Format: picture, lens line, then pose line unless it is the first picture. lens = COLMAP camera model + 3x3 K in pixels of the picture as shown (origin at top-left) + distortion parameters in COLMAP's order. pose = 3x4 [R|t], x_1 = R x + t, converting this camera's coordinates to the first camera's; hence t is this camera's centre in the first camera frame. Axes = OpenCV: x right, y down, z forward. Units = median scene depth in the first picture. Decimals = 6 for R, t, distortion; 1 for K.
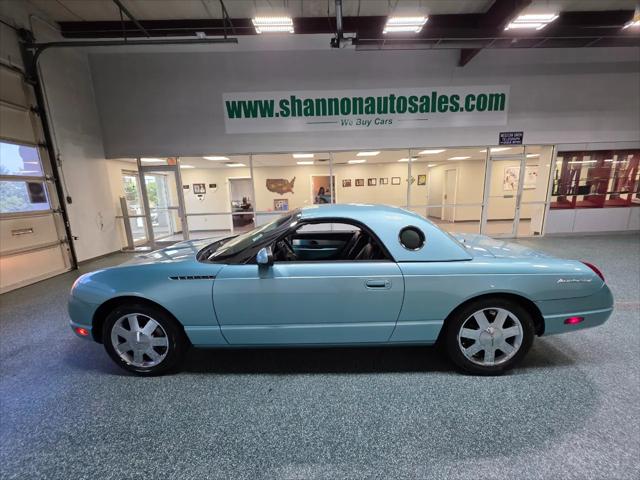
lens RADIAL K [[261.3, 0, 320.0], [0, 261.3, 240.0], [0, 0, 1]] dist [0.000365, 0.000307]
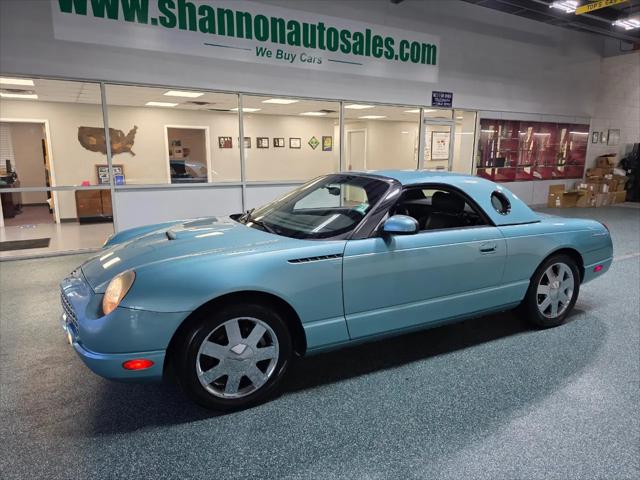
lens RADIAL K [[430.1, 0, 317.9], [0, 430.1, 236.9], [0, 0, 1]] dist [0.058636, -0.052207]
pose [[0.873788, -0.057077, 0.482946, -0.344295], [0.058833, 0.998201, 0.011528, 0.020723], [-0.482735, 0.018340, 0.875574, -0.039441]]
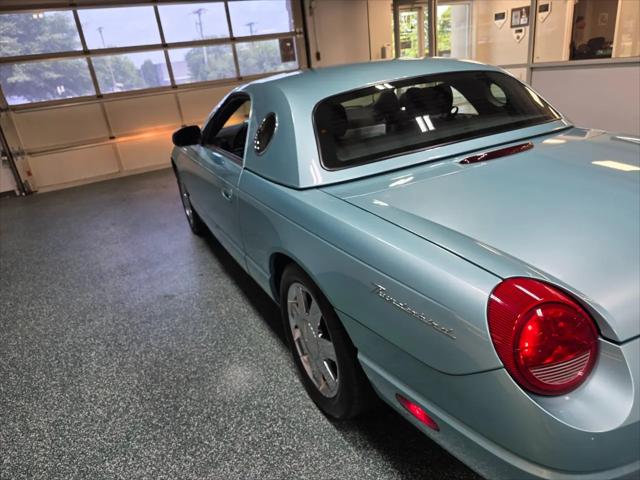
lens RADIAL K [[439.9, 0, 322.4], [0, 439.9, 244.9], [0, 0, 1]] dist [0.060350, -0.060291]
pose [[0.483429, 0.309986, -0.818661, 0.419336], [-0.060232, 0.944765, 0.322167, -0.029518], [0.873309, -0.106436, 0.475398, 0.194093]]
